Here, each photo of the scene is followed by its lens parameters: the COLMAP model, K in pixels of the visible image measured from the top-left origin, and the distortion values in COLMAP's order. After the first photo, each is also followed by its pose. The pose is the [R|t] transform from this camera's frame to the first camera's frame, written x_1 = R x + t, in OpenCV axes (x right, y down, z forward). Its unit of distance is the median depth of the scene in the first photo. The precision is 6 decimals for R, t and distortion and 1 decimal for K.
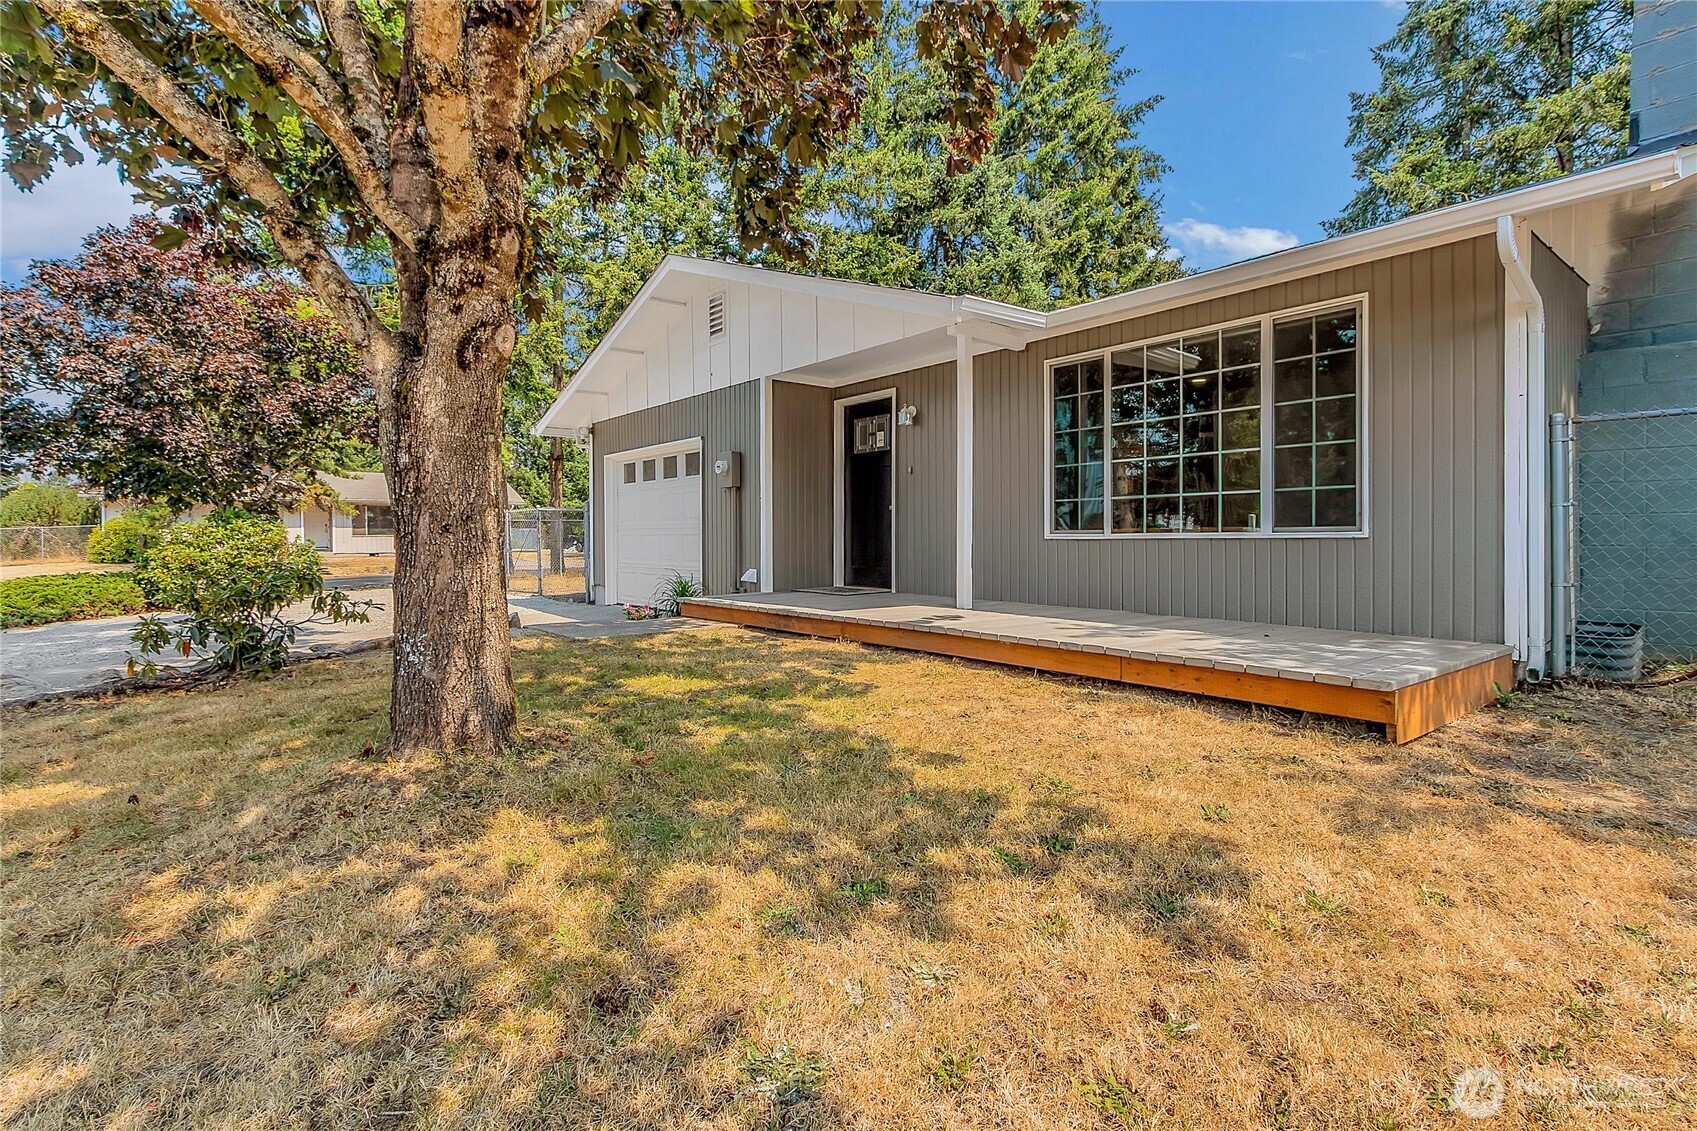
lens RADIAL K [[844.9, 0, 816.9], [0, 844.9, 555.2], [0, 0, 1]] dist [-0.001491, -0.001576]
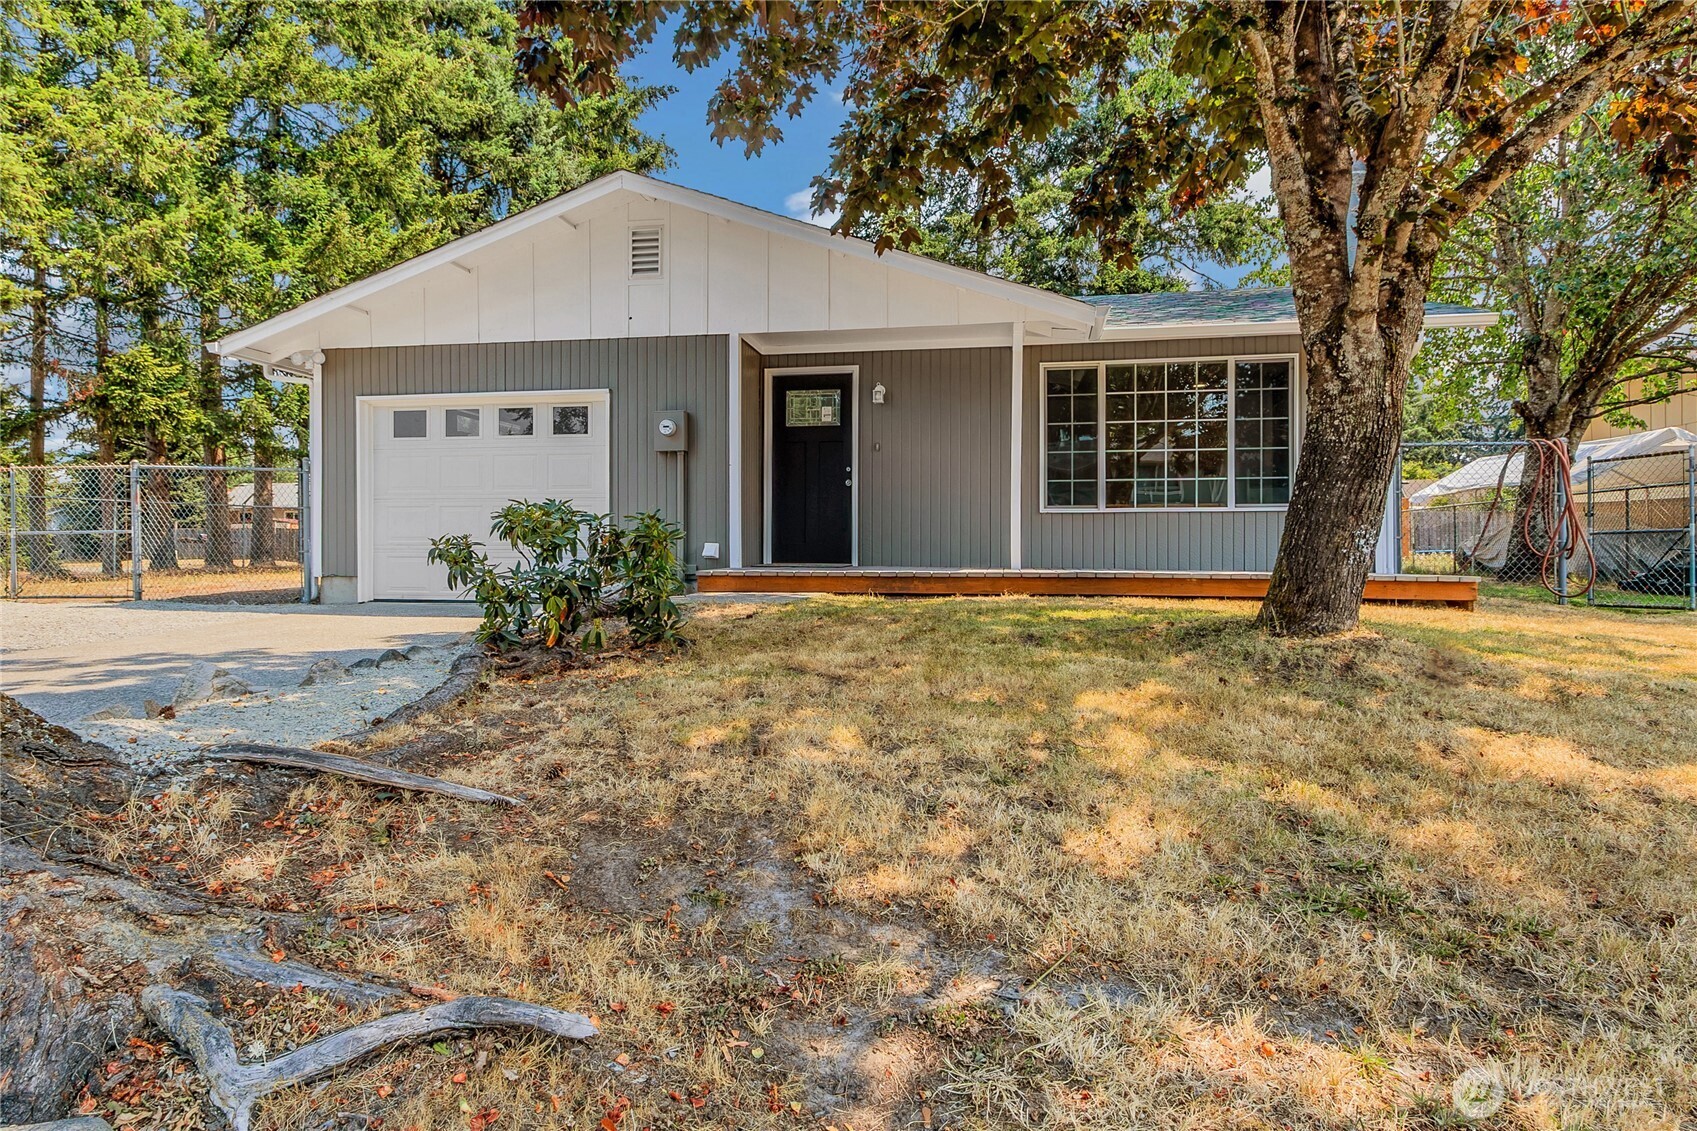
lens RADIAL K [[995.8, 0, 816.6], [0, 995.8, 569.9], [0, 0, 1]] dist [-0.013844, -0.000566]
pose [[0.750641, -0.001946, 0.660707, -0.729578], [0.006623, 0.999968, -0.004580, 0.053338], [-0.660677, 0.007814, 0.750630, 0.132030]]
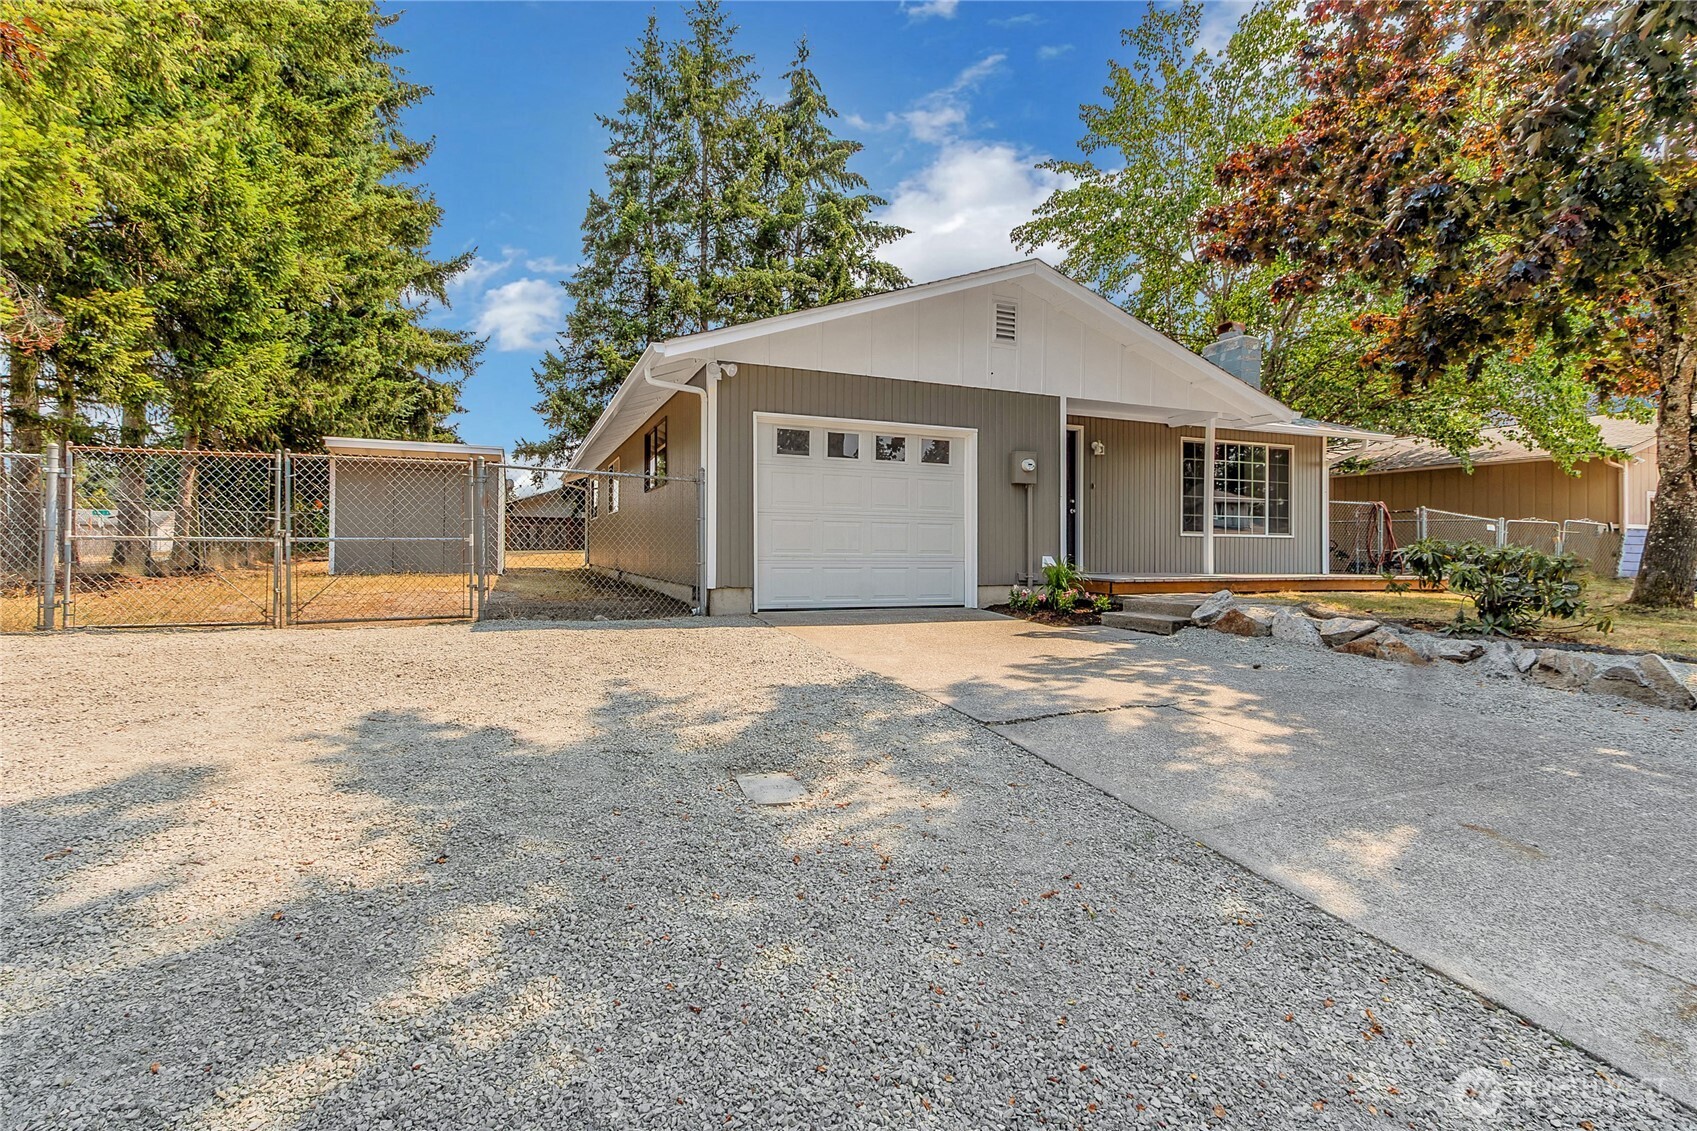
lens RADIAL K [[844.9, 0, 816.9], [0, 844.9, 555.2], [0, 0, 1]] dist [-0.001491, -0.001576]
pose [[0.255100, 0.007419, 0.966886, -1.350269], [0.010348, 0.999892, -0.010403, 0.025325], [-0.966859, 0.012659, 0.254996, 1.058978]]
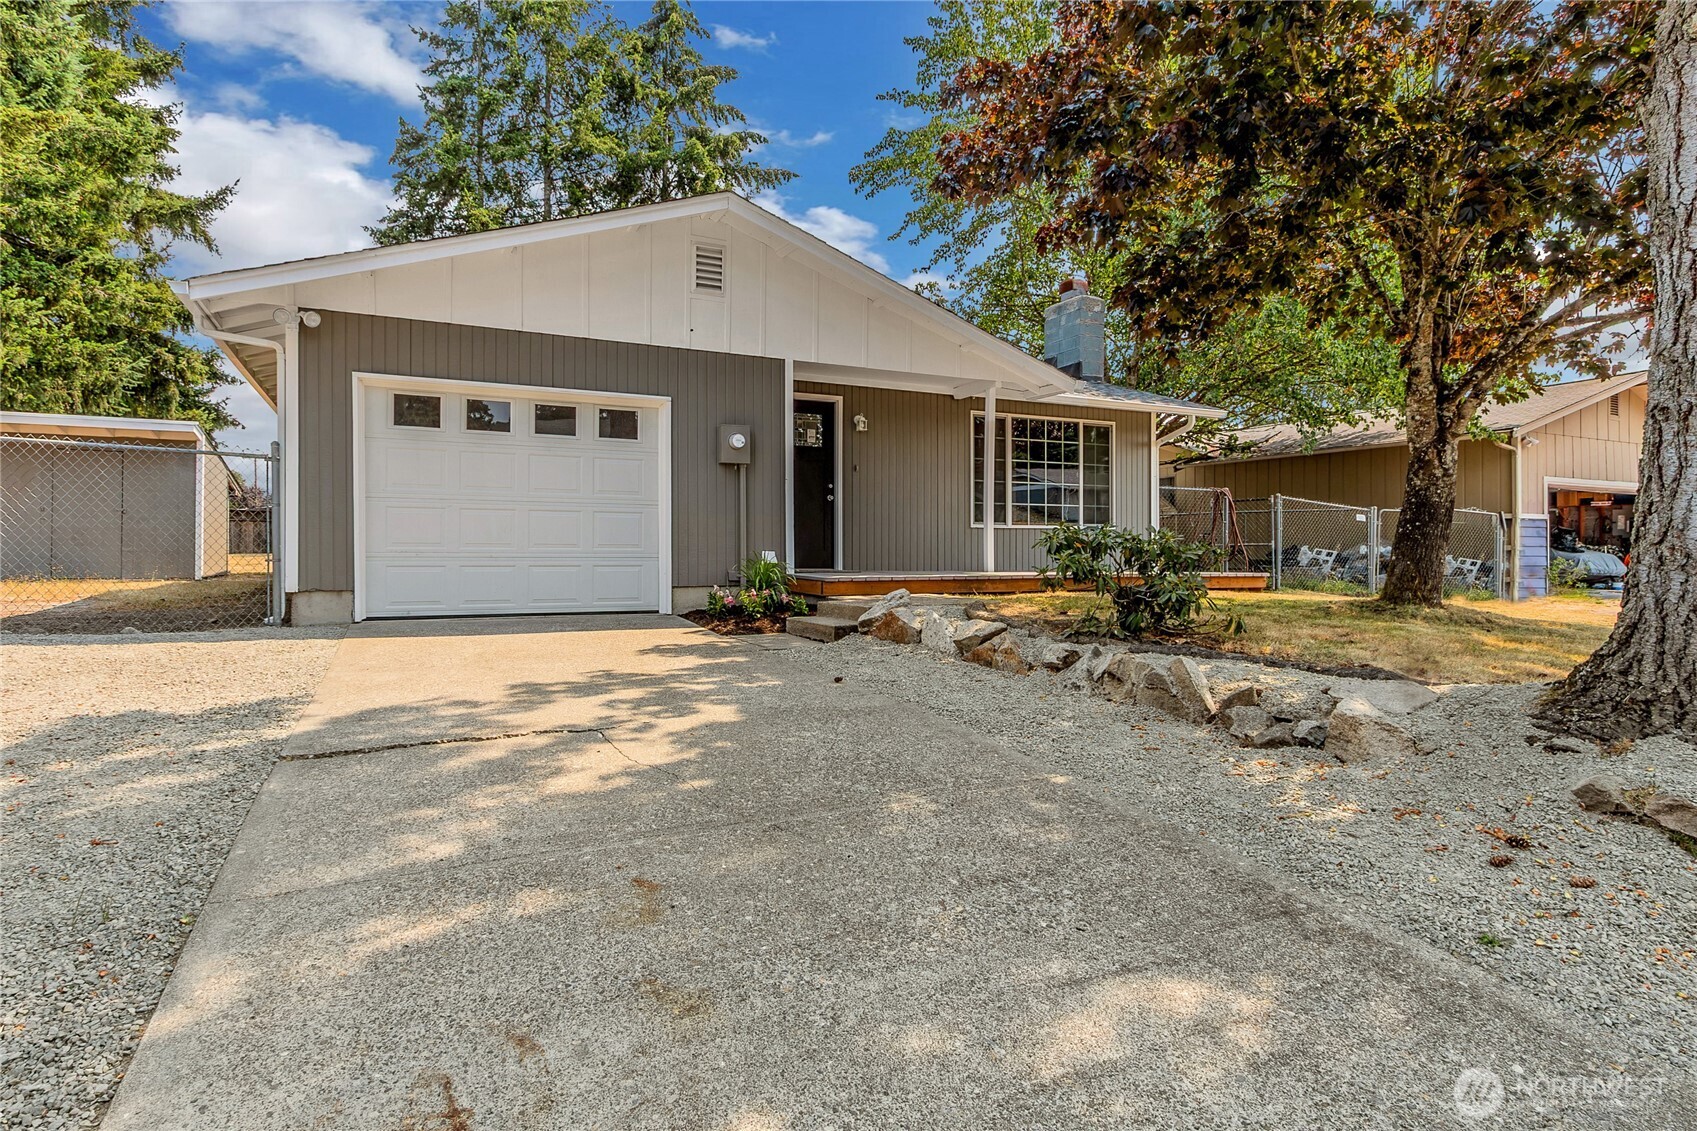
lens RADIAL K [[974.9, 0, 848.5], [0, 974.9, 565.5], [0, 0, 1]] dist [-0.004114, -0.001451]
pose [[0.185125, -0.002117, 0.982713, -1.219804], [0.017683, 0.999843, -0.001177, 0.038213], [-0.982556, 0.017595, 0.185134, 0.735935]]
